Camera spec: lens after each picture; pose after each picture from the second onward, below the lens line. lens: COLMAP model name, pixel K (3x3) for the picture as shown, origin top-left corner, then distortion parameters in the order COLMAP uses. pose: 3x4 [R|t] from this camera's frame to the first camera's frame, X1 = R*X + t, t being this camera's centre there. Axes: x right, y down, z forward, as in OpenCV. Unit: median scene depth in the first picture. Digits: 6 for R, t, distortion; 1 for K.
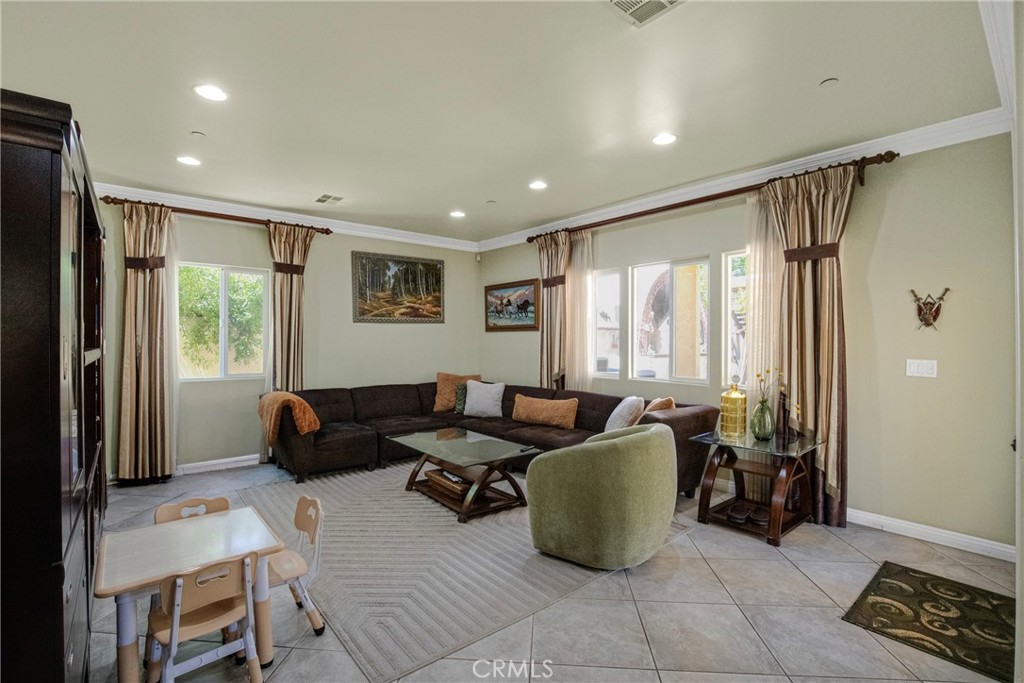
lens RADIAL K [[467.6, 0, 509.2], [0, 467.6, 339.6], [0, 0, 1]] dist [-0.034598, -0.000066]
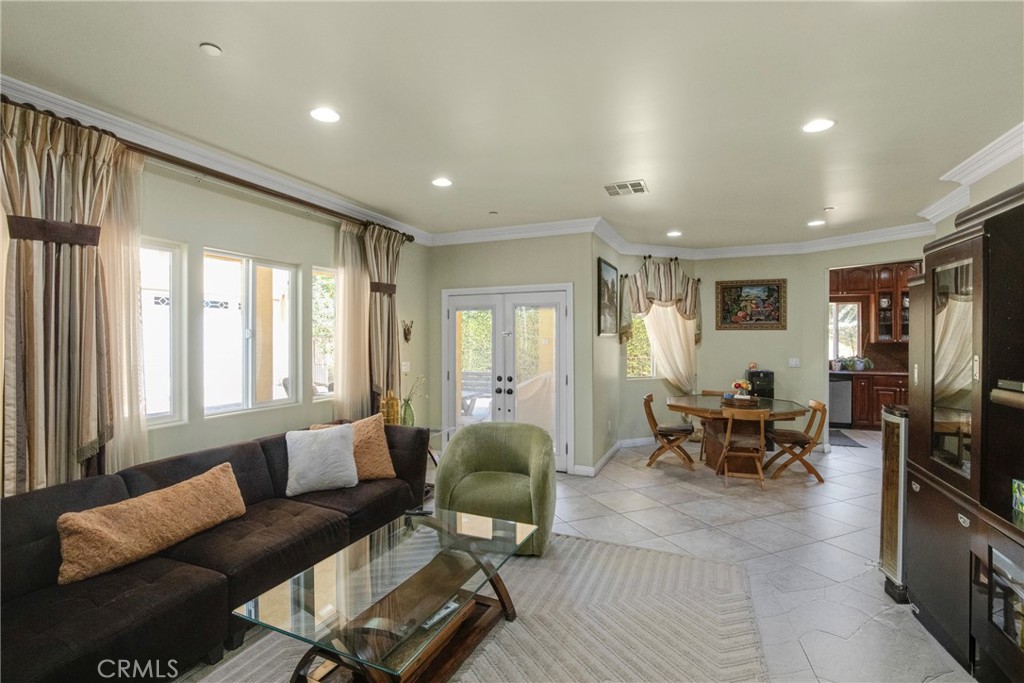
lens RADIAL K [[467.6, 0, 509.2], [0, 467.6, 339.6], [0, 0, 1]] dist [-0.034598, -0.000066]
pose [[-0.446552, -0.004186, 0.894748, -0.588353], [0.000285, 0.999988, 0.004821, -0.035920], [-0.894757, 0.002408, -0.446546, 1.044461]]
